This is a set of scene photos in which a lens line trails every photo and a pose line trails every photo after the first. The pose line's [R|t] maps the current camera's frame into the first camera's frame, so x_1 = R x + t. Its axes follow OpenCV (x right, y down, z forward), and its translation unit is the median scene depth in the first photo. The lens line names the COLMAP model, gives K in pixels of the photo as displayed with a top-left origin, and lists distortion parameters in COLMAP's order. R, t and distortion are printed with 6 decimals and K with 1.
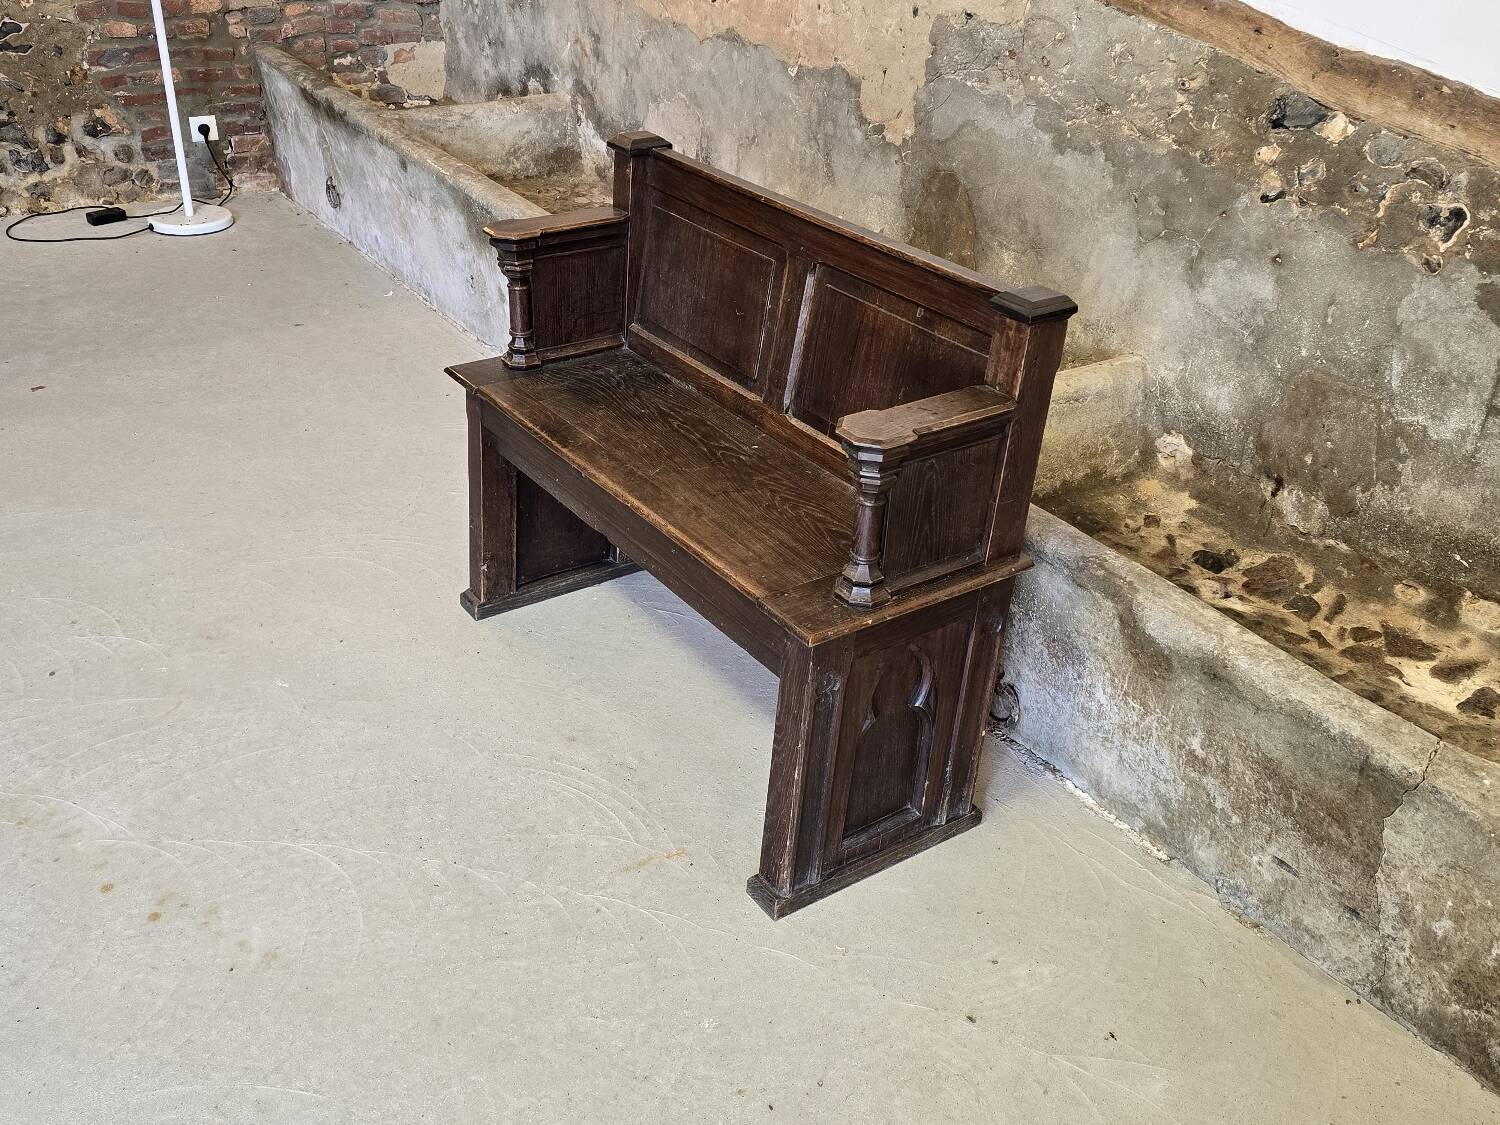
lens RADIAL K [[1449.8, 0, 719.3], [0, 1449.8, 548.6], [0, 0, 1]] dist [0.078165, -0.092853]
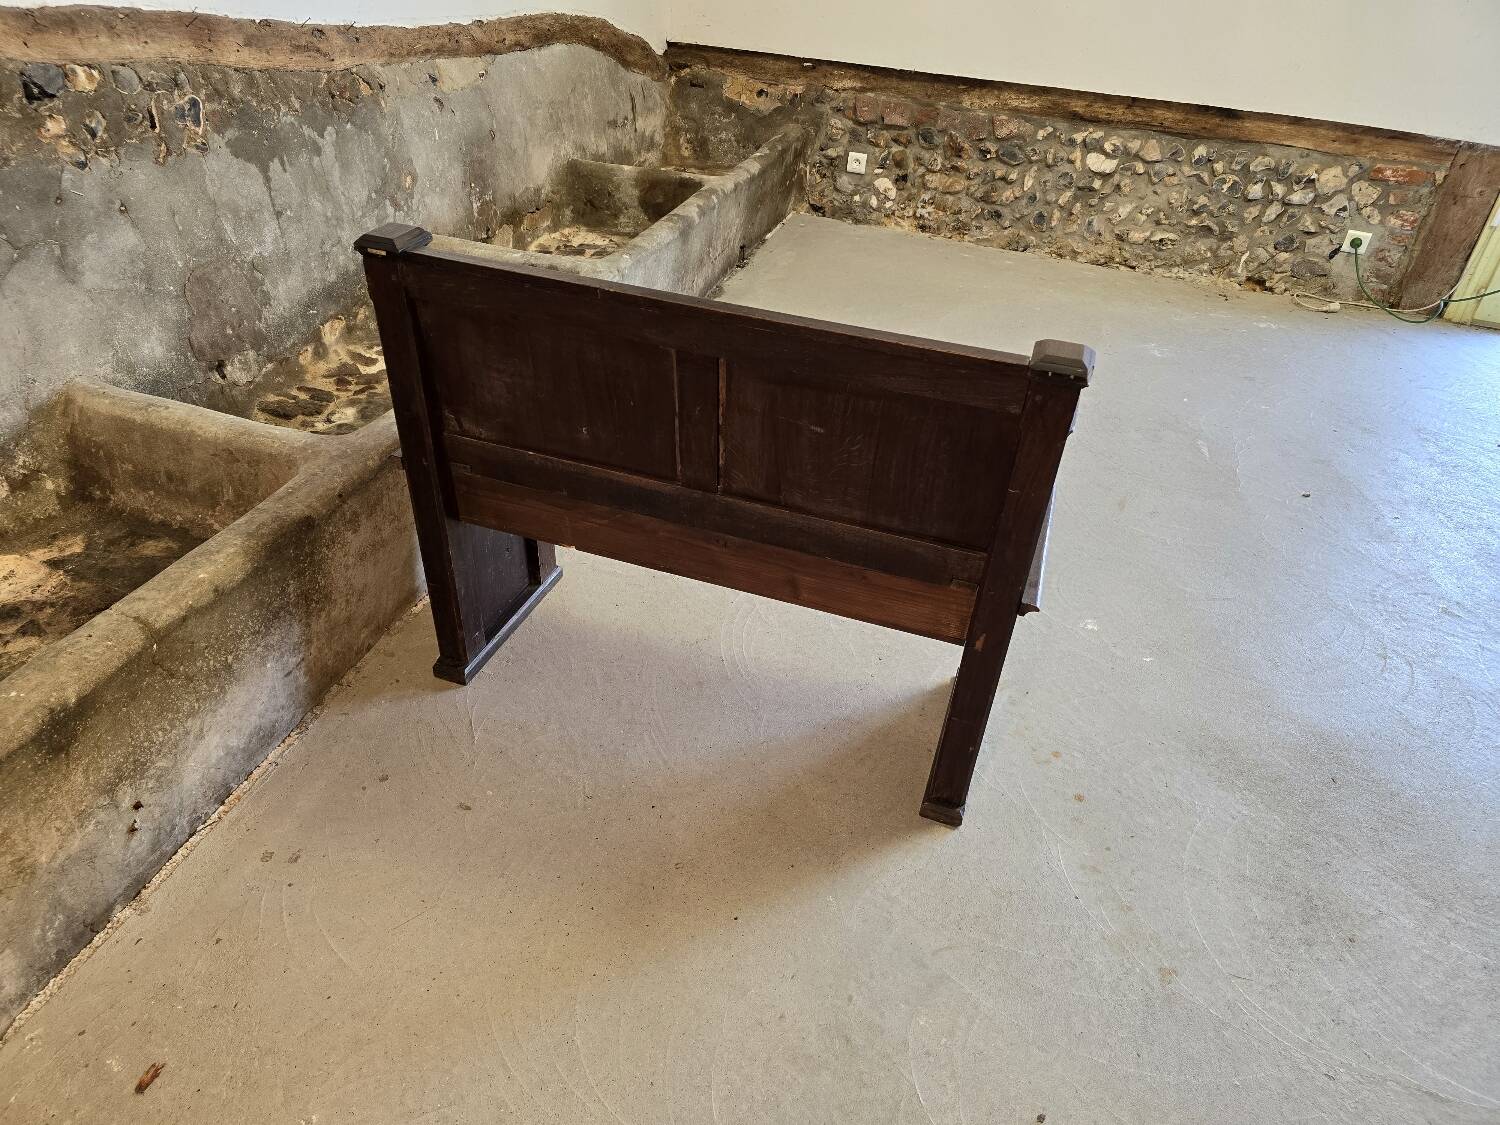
lens RADIAL K [[1006.6, 0, 739.2], [0, 1006.6, 568.6], [0, 0, 1]] dist [0.042402, -0.035435]
pose [[-0.653440, -0.478298, 0.586727, -0.524789], [0.302846, 0.545177, 0.781707, -0.515879], [-0.693759, 0.688486, -0.211390, 1.026364]]
